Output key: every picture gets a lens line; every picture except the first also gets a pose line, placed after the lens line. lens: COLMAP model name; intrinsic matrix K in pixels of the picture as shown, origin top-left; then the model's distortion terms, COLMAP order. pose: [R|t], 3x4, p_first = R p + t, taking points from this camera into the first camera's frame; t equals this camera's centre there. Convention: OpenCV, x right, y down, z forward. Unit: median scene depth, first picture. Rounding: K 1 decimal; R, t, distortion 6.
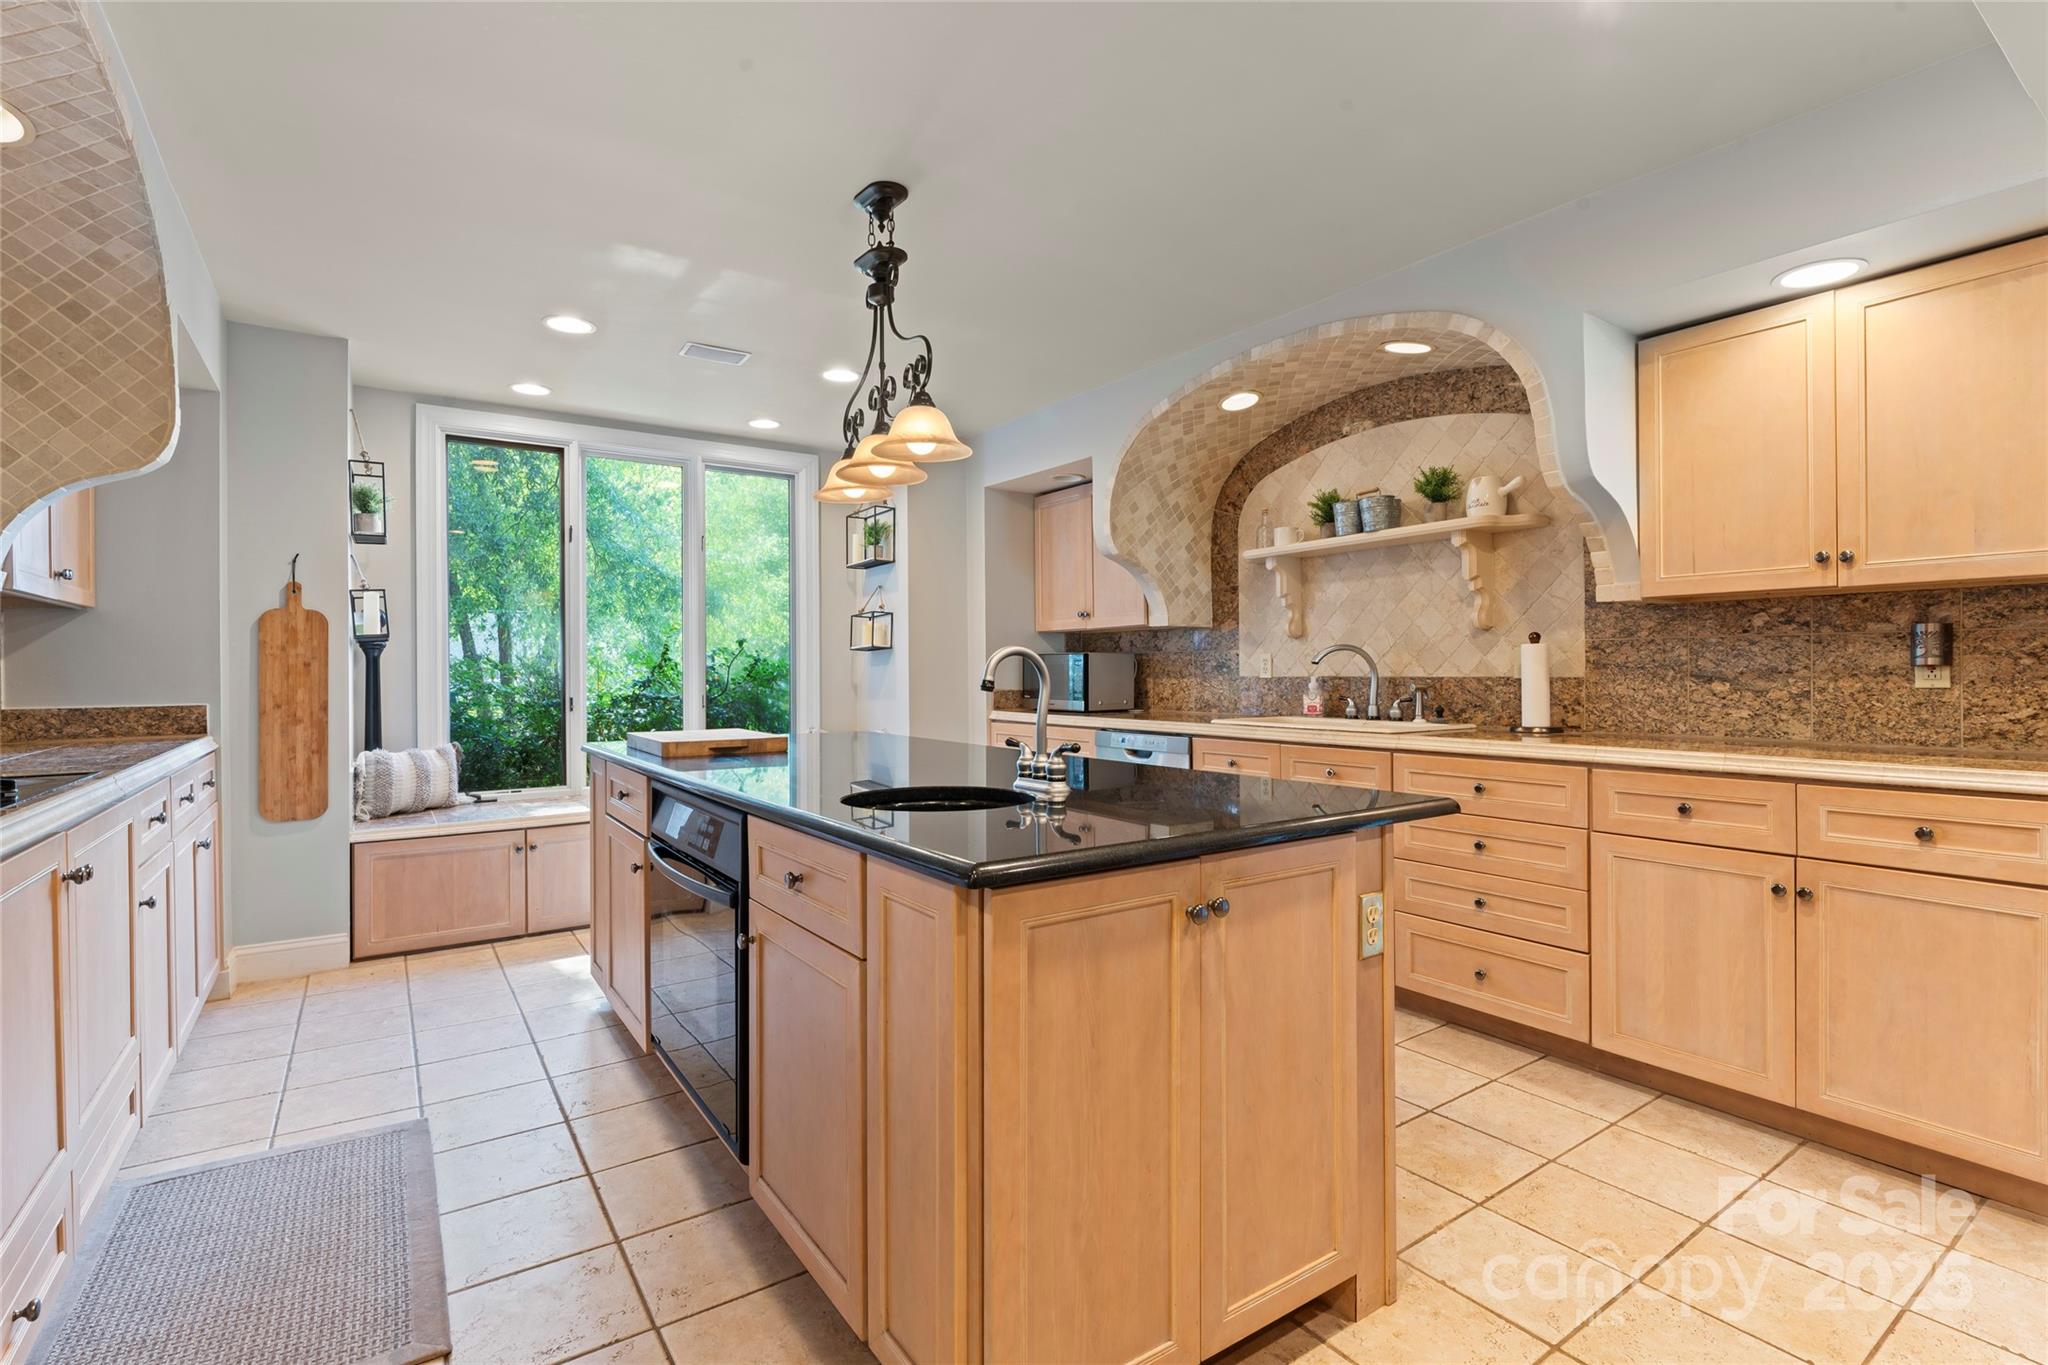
lens RADIAL K [[936.7, 0, 1018.2], [0, 936.7, 675.5], [0, 0, 1]] dist [-0.004374, -0.000082]
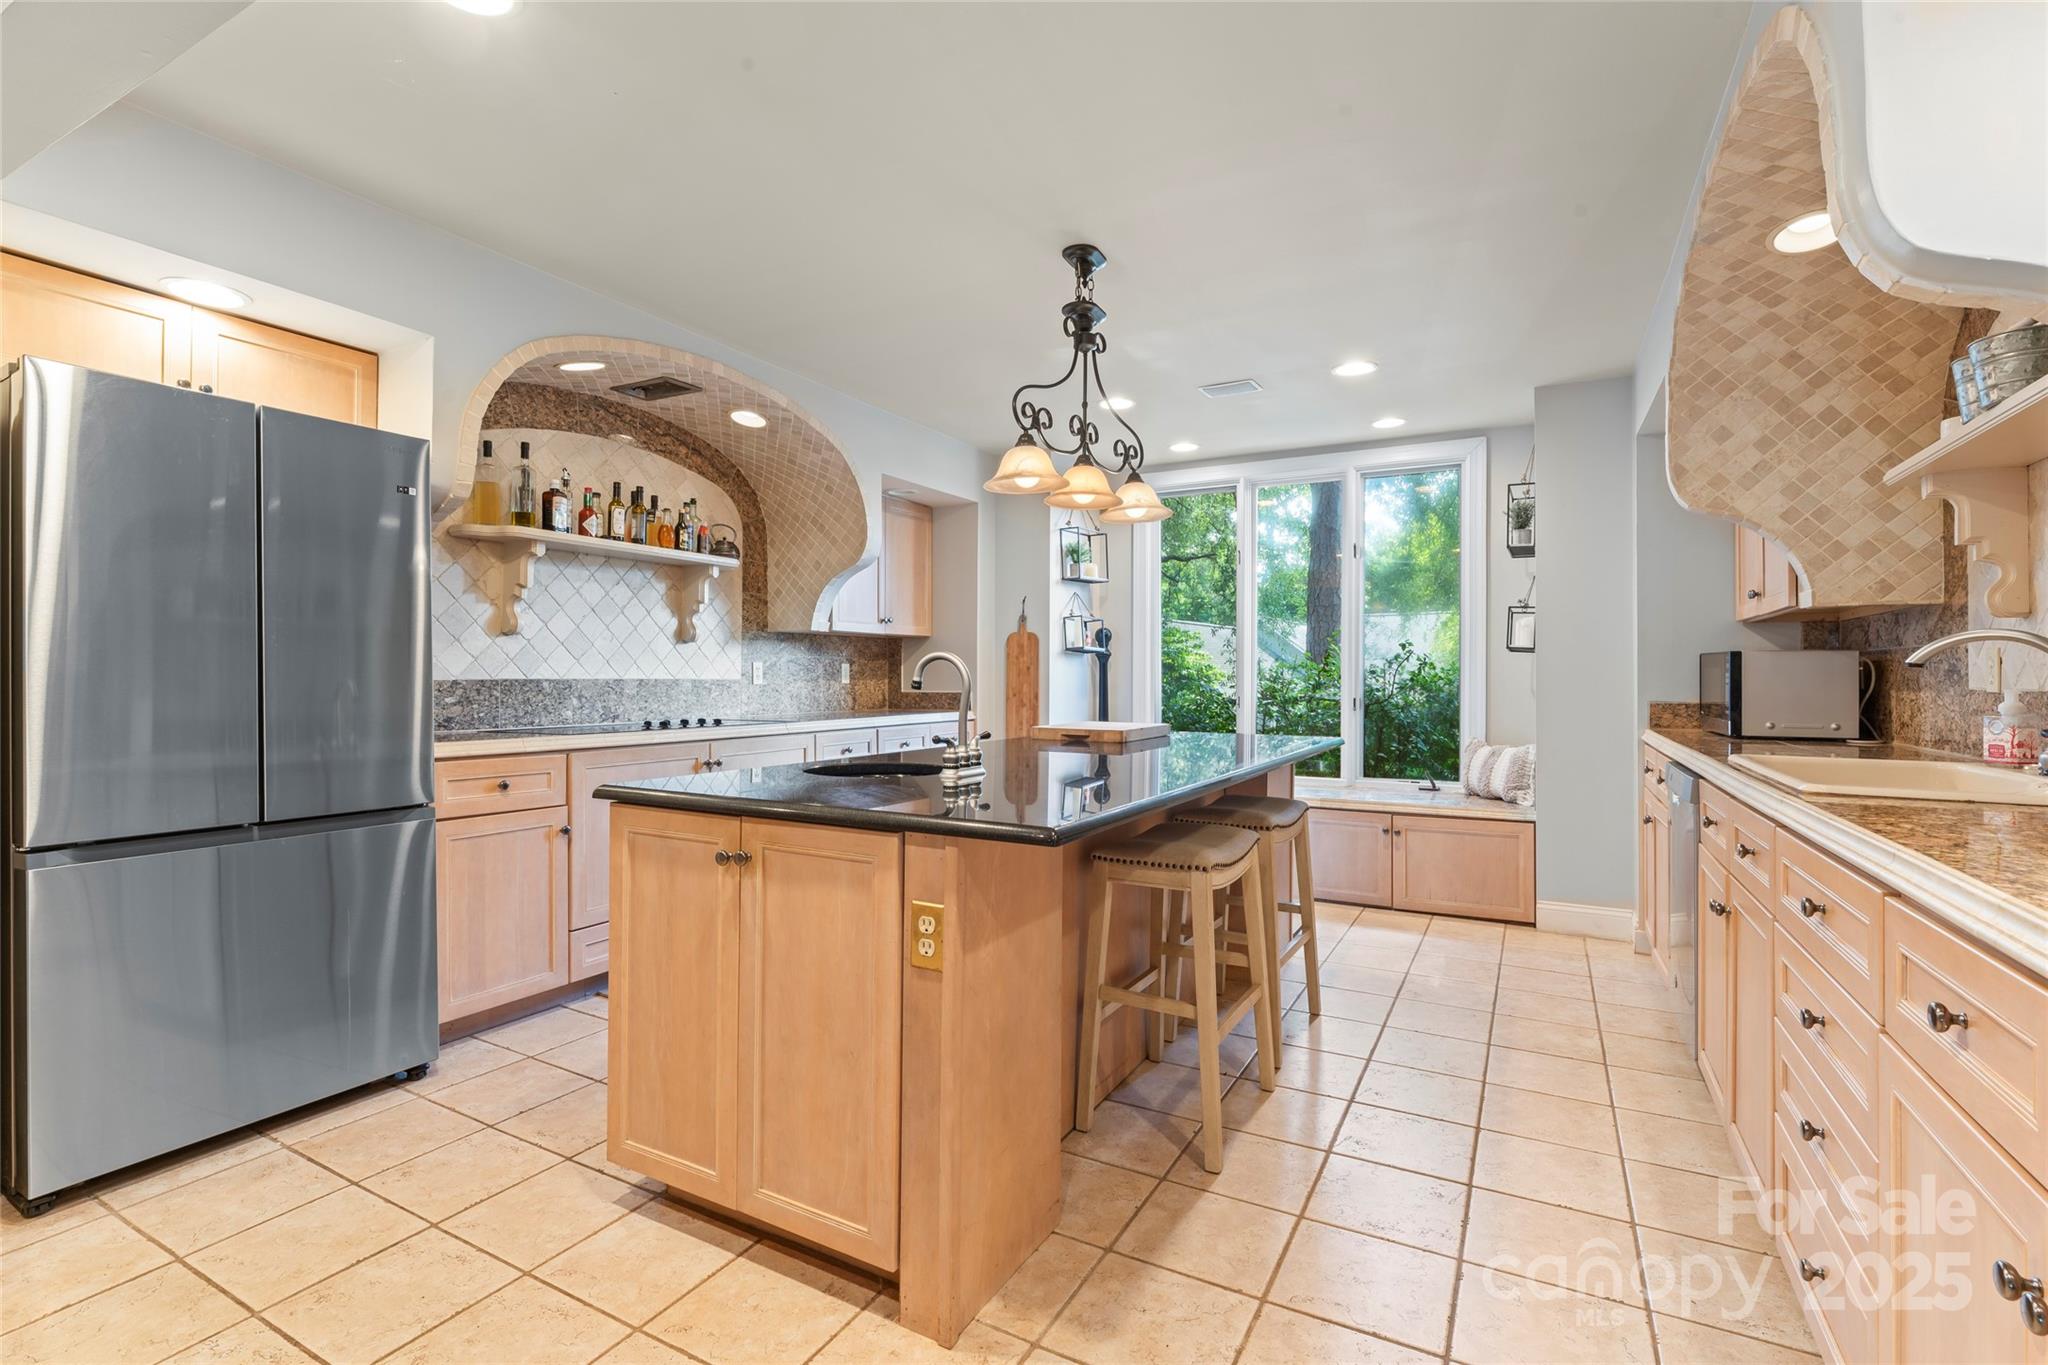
lens RADIAL K [[936.7, 0, 1019.4], [0, 936.7, 673.5], [0, 0, 1]] dist [-0.004374, -0.000082]
pose [[0.448533, 0.004747, -0.893754, 0.533052], [-0.010674, 0.999943, -0.000045, -0.002664], [0.893703, 0.009560, 0.448558, 0.268409]]
